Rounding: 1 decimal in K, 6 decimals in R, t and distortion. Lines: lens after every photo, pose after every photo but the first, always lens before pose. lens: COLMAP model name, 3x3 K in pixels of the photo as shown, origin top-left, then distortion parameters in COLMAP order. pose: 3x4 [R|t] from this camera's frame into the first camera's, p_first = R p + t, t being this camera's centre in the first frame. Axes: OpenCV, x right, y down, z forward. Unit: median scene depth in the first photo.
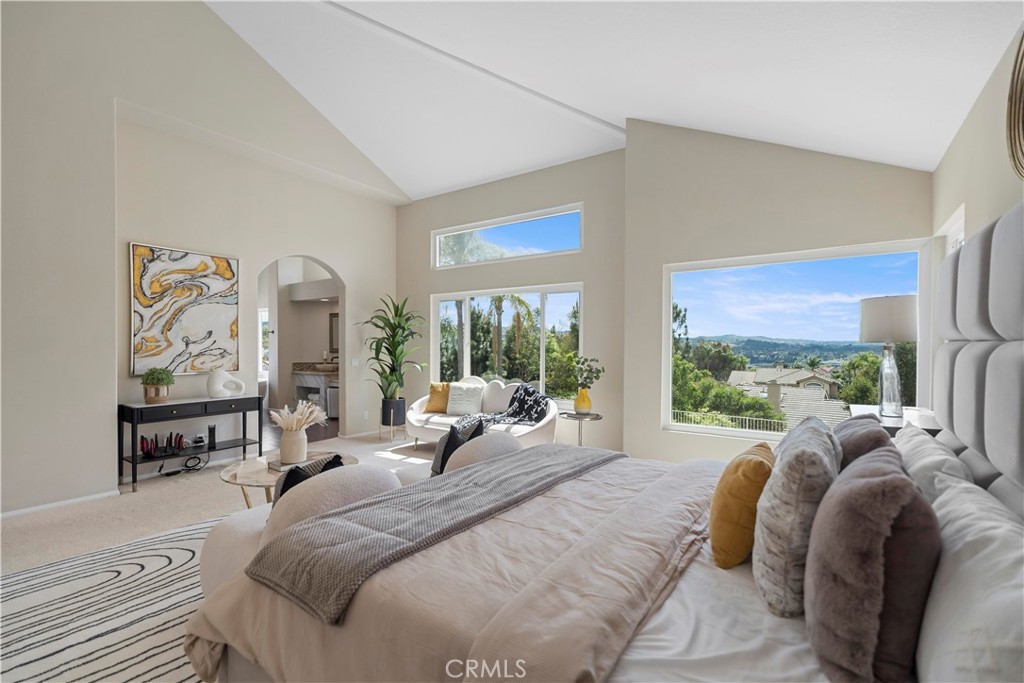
lens RADIAL K [[467.1, 0, 512.8], [0, 467.1, 346.2], [0, 0, 1]] dist [0.005062, 0.000169]
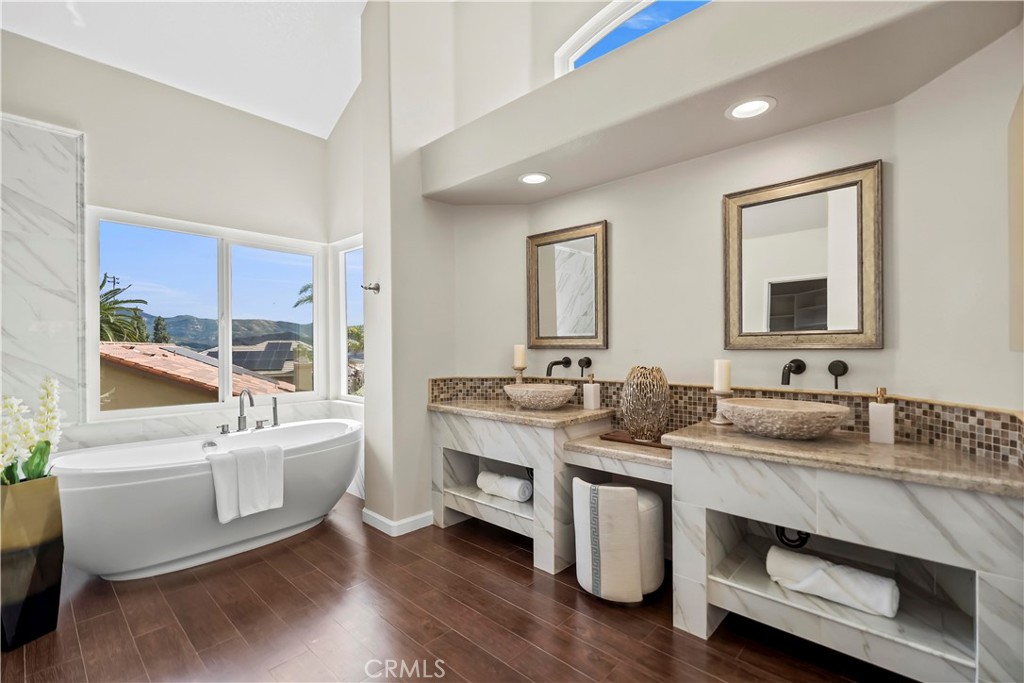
lens RADIAL K [[467.1, 0, 515.8], [0, 467.1, 345.6], [0, 0, 1]] dist [0.005062, 0.000169]
pose [[0.987208, -0.008938, -0.159186, -0.359532], [0.008812, 0.999960, -0.001494, 0.012429], [0.159193, 0.000072, 0.987247, 0.681777]]
